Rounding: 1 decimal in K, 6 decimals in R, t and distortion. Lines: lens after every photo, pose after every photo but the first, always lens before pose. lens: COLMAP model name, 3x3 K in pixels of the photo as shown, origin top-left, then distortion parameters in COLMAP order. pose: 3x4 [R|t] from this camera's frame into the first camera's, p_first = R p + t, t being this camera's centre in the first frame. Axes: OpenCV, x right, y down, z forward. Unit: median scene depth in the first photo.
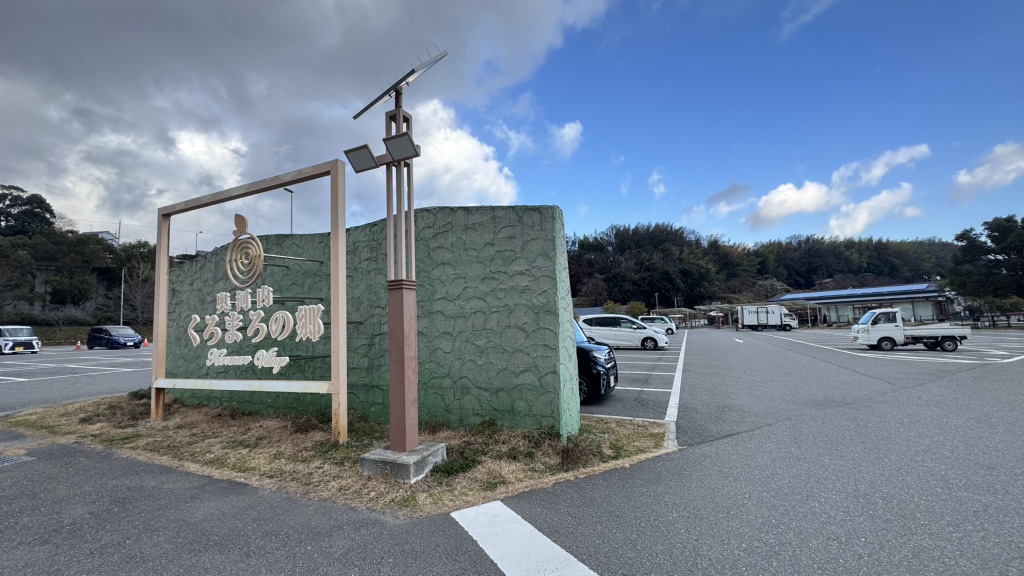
lens RADIAL K [[410.0, 0, 512.0], [0, 410.0, 288.0], [0, 0, 1]] dist [-0.000948, -0.000421]
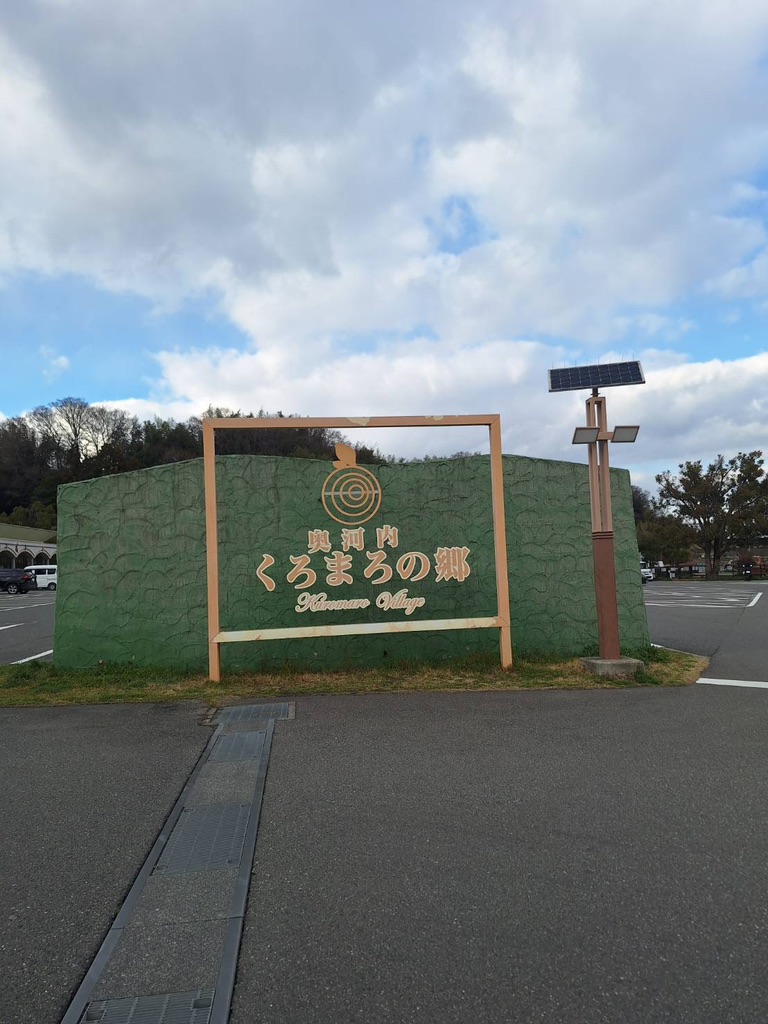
lens RADIAL K [[724.7, 0, 384.0], [0, 724.7, 512.0], [0, 0, 1]] dist [0.079398, -0.085658]
pose [[0.860716, 0.044599, 0.507128, -1.499130], [-0.042042, 0.998980, -0.016499, -0.008428], [-0.507346, -0.007119, 0.861713, -0.472524]]
